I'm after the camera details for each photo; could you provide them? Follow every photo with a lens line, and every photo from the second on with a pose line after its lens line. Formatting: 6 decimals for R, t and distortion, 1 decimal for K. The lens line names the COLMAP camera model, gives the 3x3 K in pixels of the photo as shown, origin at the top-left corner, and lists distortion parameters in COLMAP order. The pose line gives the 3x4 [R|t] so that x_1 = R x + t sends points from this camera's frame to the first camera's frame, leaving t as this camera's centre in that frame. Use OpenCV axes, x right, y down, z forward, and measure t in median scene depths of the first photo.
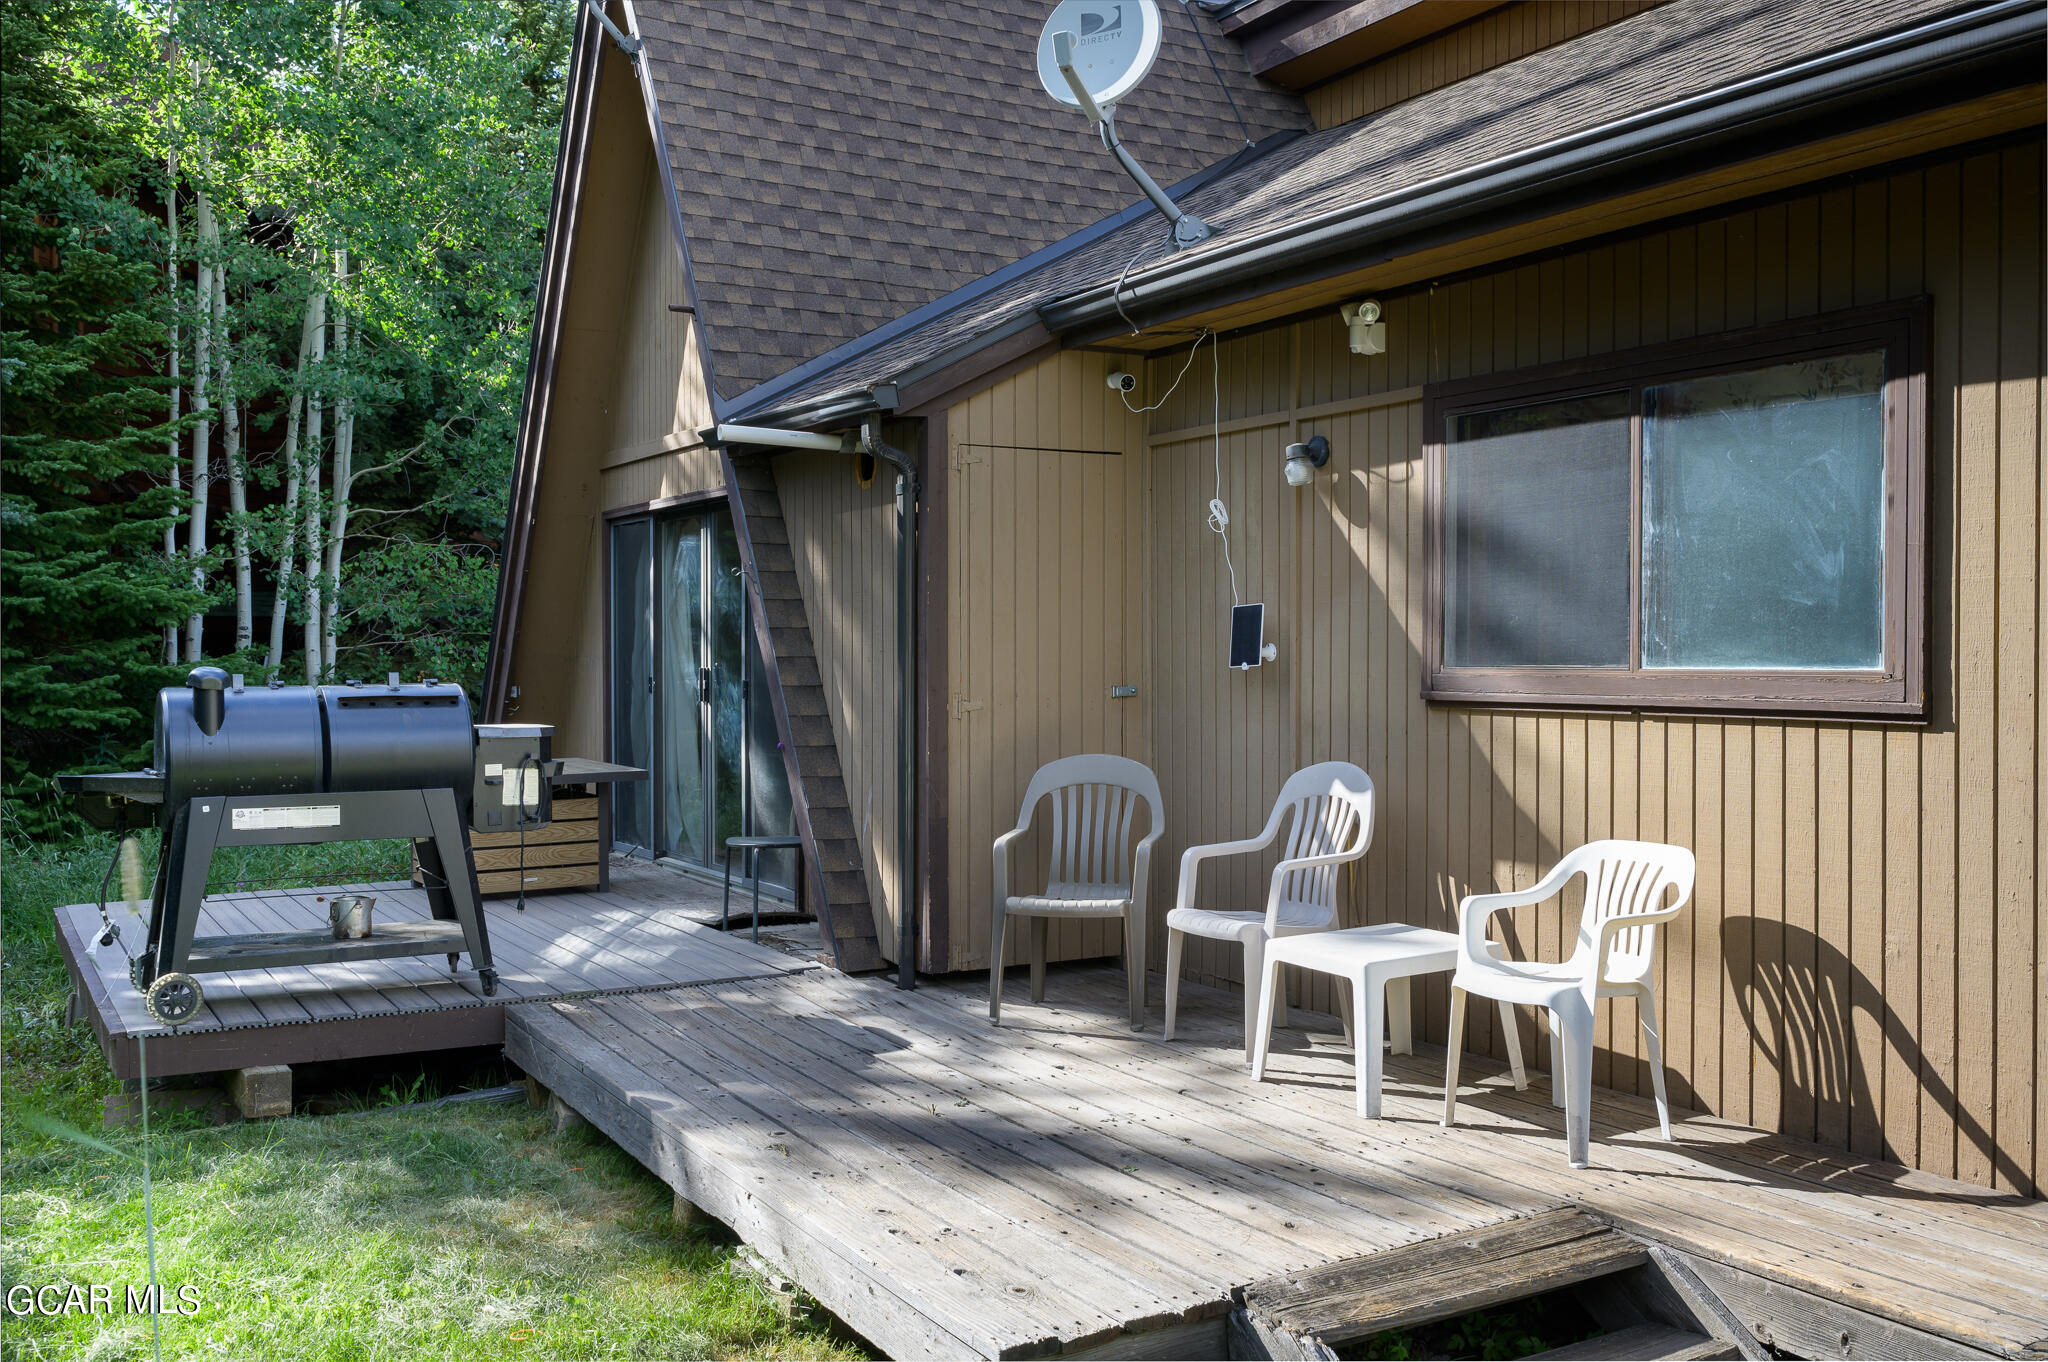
lens RADIAL K [[1907.8, 0, 1025.9], [0, 1907.8, 681.4], [0, 0, 1]] dist [-0.008628, 0.000000]
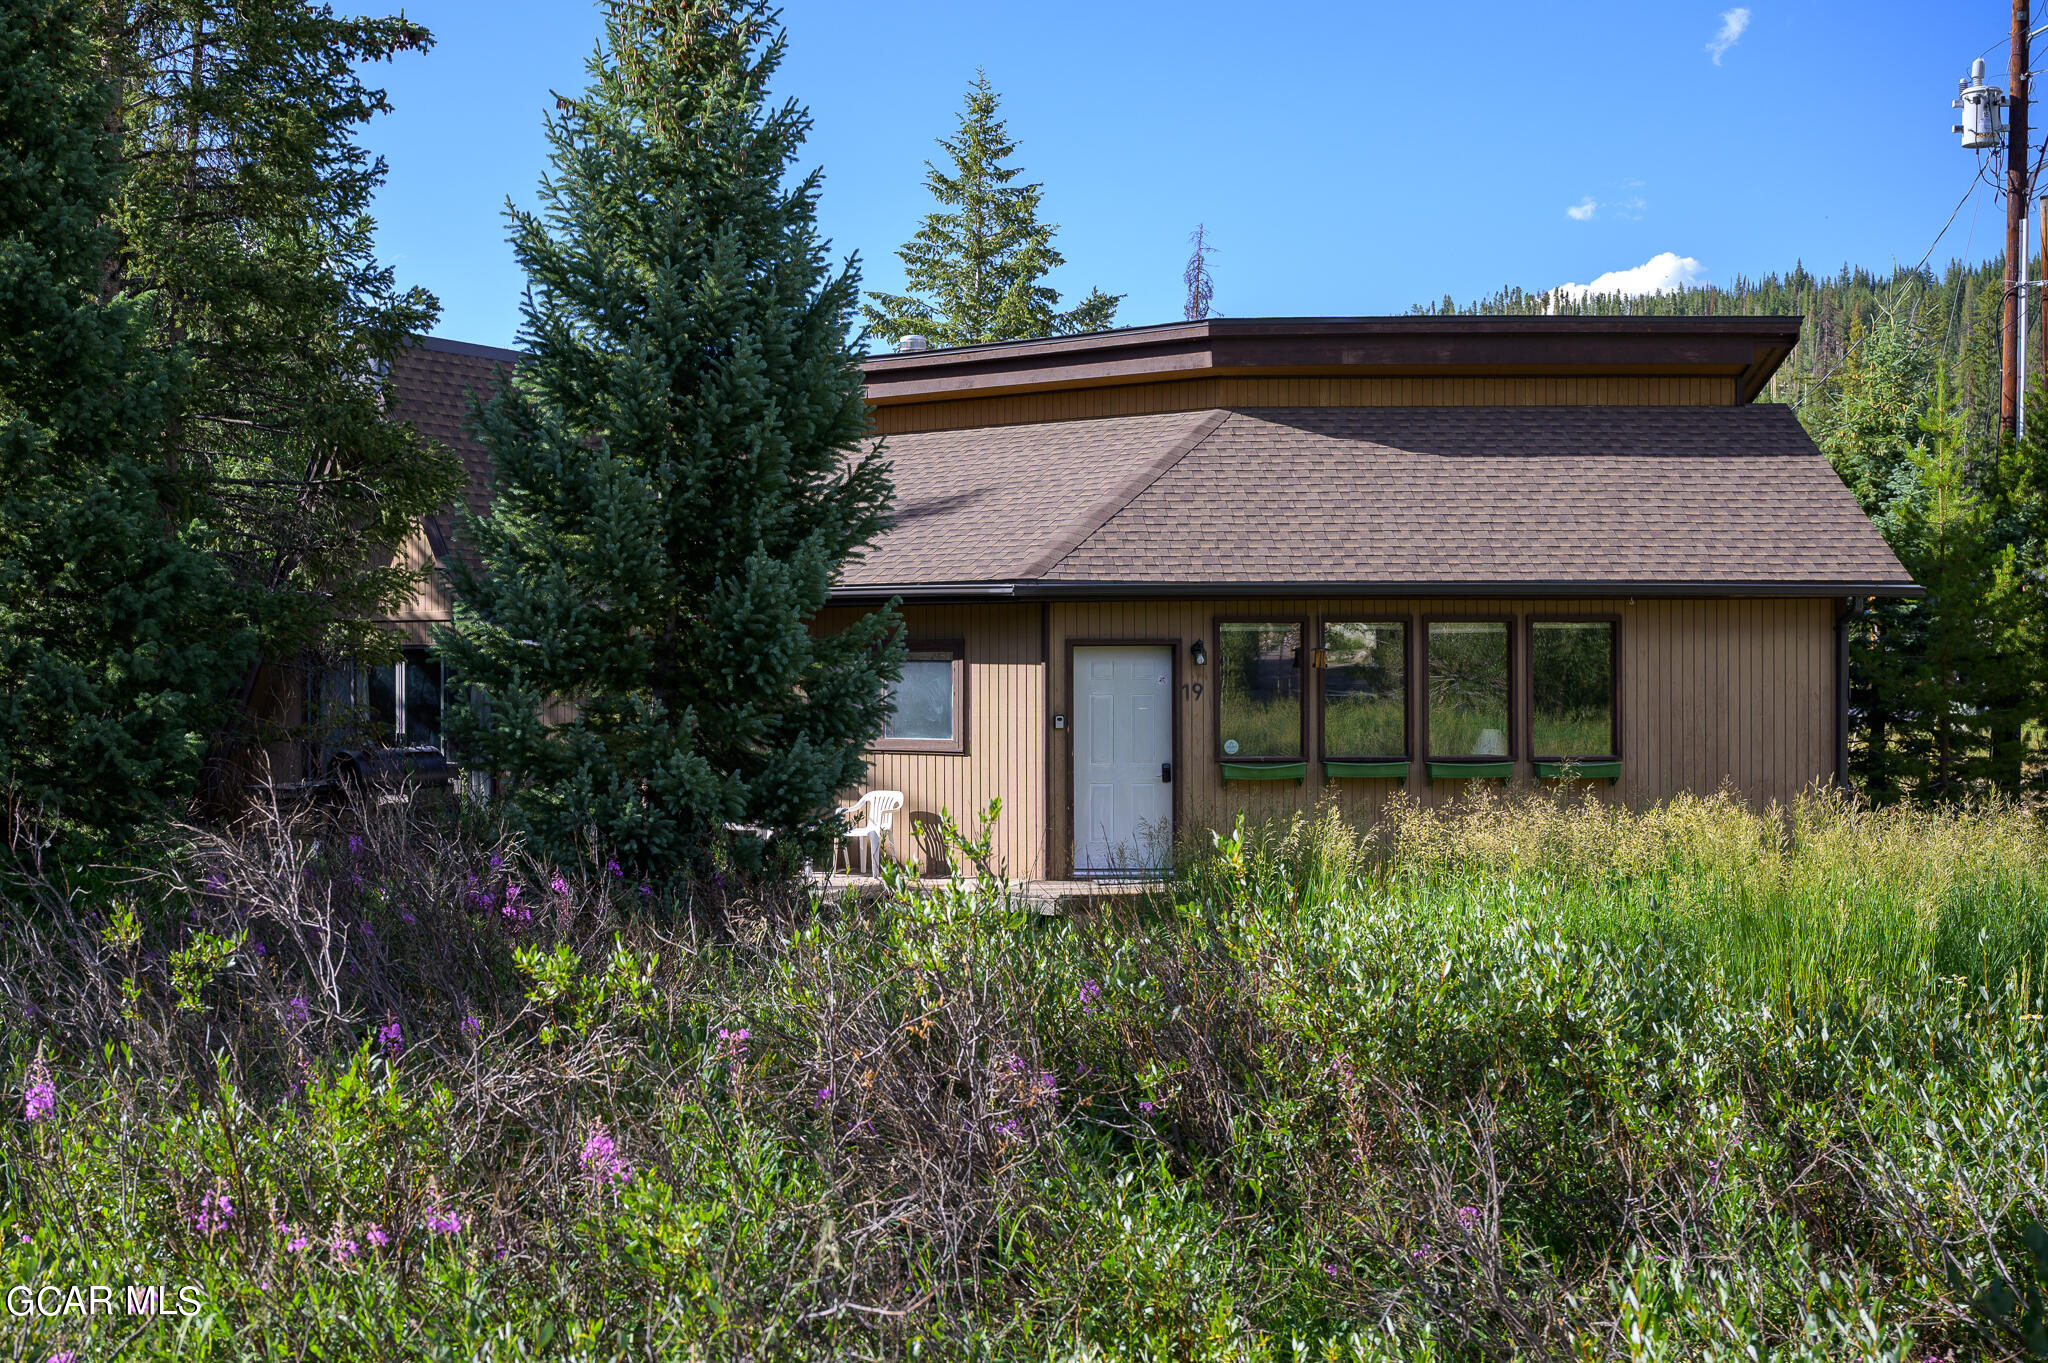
lens RADIAL K [[2075.0, 0, 1024.1], [0, 2075.0, 684.5], [0, 0, 1]] dist [-0.000503, 0.000000]
pose [[0.889894, 0.002247, 0.456161, -1.217627], [0.006449, 0.999826, -0.017506, -0.040389], [-0.456121, 0.018520, 0.889725, -2.550608]]
